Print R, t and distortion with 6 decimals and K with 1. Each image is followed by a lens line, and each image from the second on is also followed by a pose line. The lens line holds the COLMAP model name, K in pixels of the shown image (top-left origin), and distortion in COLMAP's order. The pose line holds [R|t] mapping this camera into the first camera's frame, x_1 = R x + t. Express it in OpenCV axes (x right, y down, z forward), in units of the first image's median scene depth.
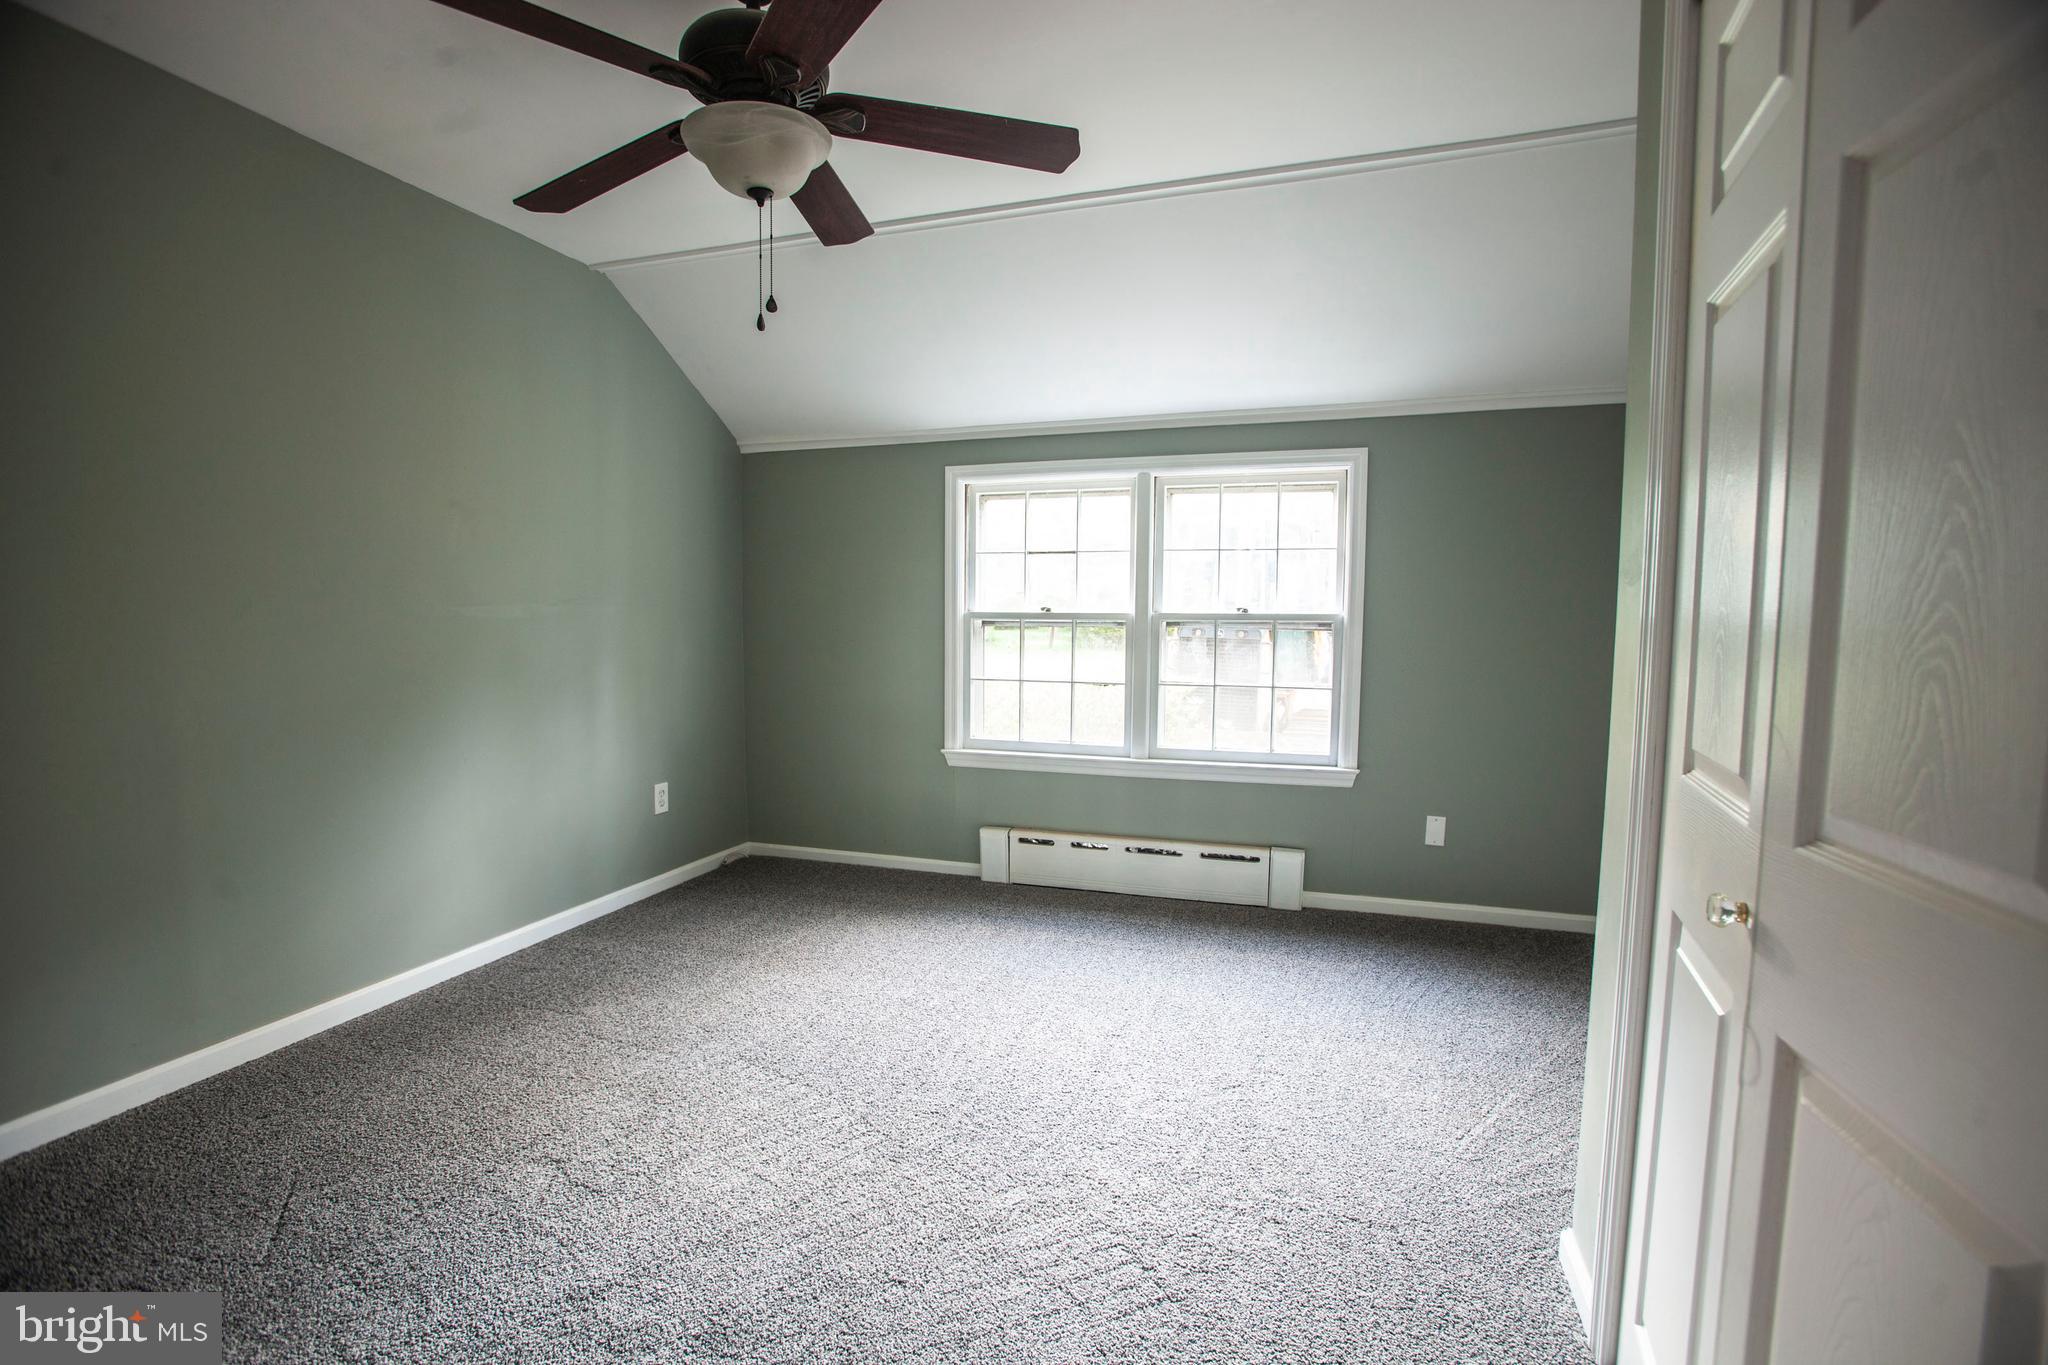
lens RADIAL K [[939.9, 0, 1024.0], [0, 939.9, 682.5], [0, 0, 1]] dist [-0.083038, 0.045916]
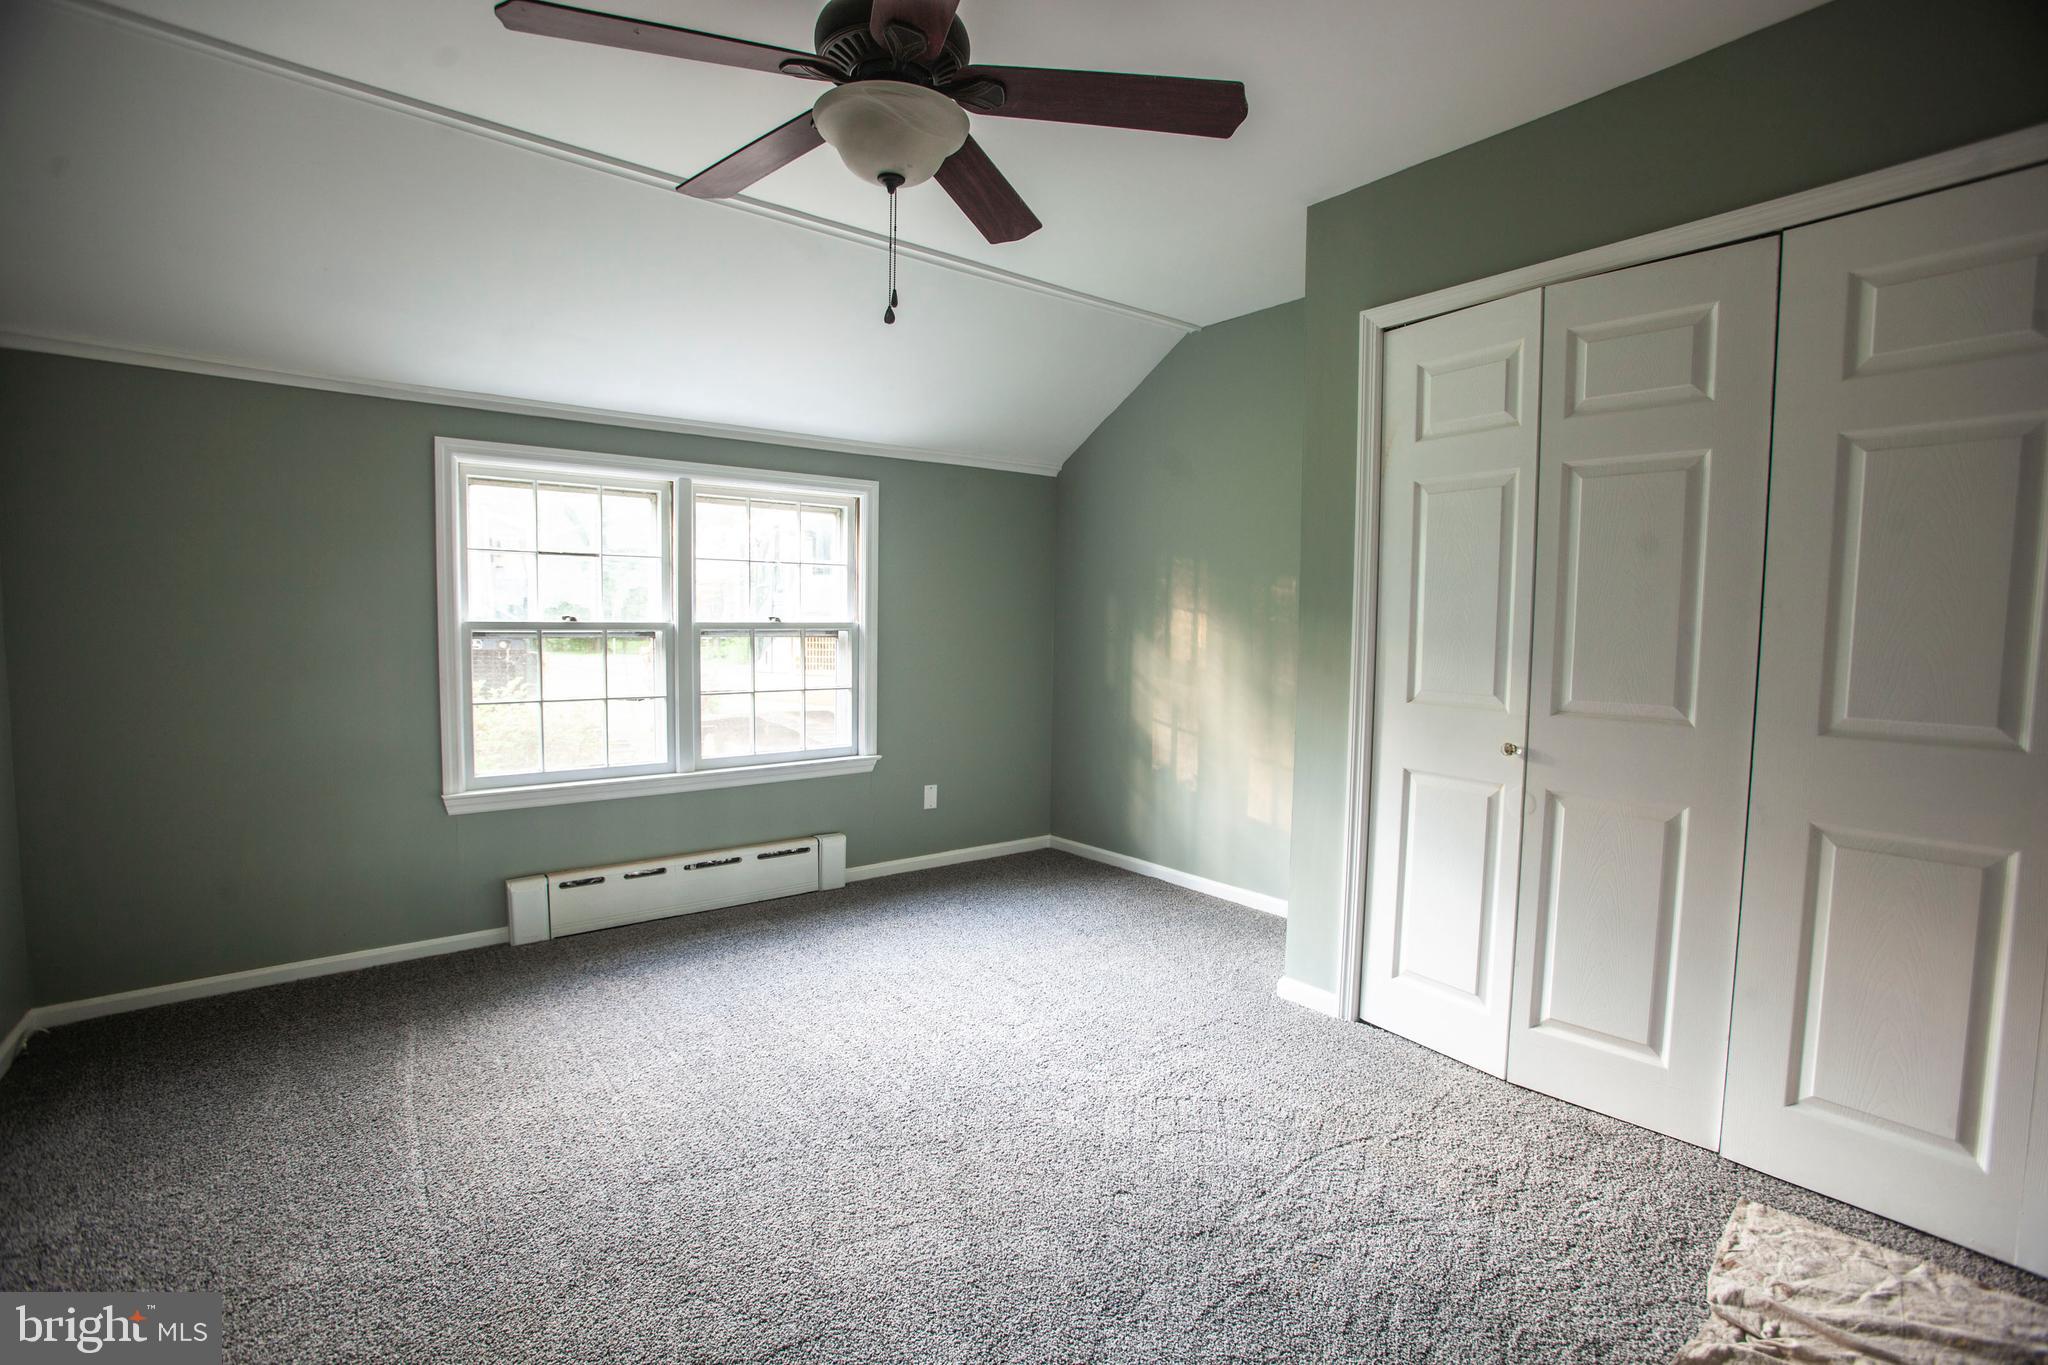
lens RADIAL K [[886.4, 0, 1083.0], [0, 886.4, 678.7], [0, 0, 1]] dist [0.000817, 0.000146]
pose [[0.582755, -0.052277, 0.810965, -0.383496], [0.061518, 0.997903, 0.020121, -0.008983], [-0.810316, 0.038164, 0.584749, 0.129847]]
